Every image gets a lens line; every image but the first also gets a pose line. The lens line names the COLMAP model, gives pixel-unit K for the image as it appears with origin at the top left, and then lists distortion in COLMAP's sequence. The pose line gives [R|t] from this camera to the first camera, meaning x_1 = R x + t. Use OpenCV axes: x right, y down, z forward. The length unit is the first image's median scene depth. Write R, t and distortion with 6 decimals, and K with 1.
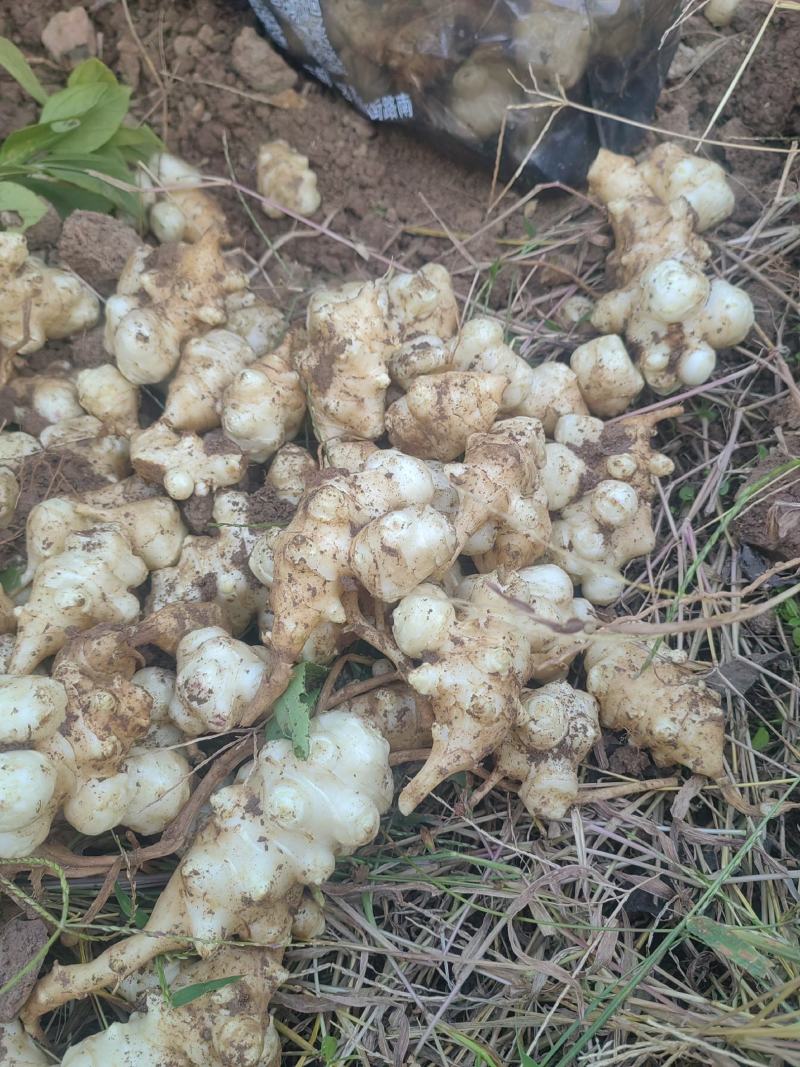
lens RADIAL K [[807.4, 0, 400.0], [0, 807.4, 533.5], [0, 0, 1]] dist [-0.068850, 0.073667]
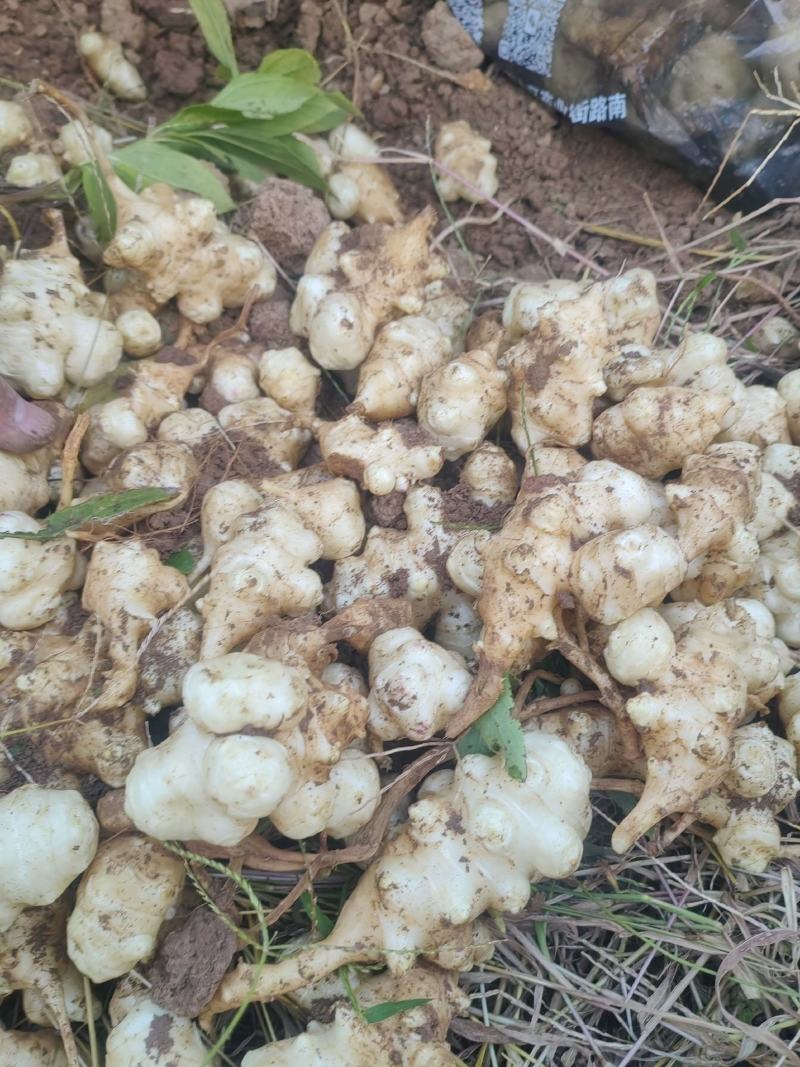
lens RADIAL K [[816.2, 0, 400.0], [0, 816.2, 533.5], [0, 0, 1]] dist [-0.057010, 0.060214]
pose [[0.992582, 0.113301, -0.044096, -0.203819], [-0.112821, 0.993527, 0.013229, -0.005401], [0.045310, -0.008156, 0.998940, 0.030790]]
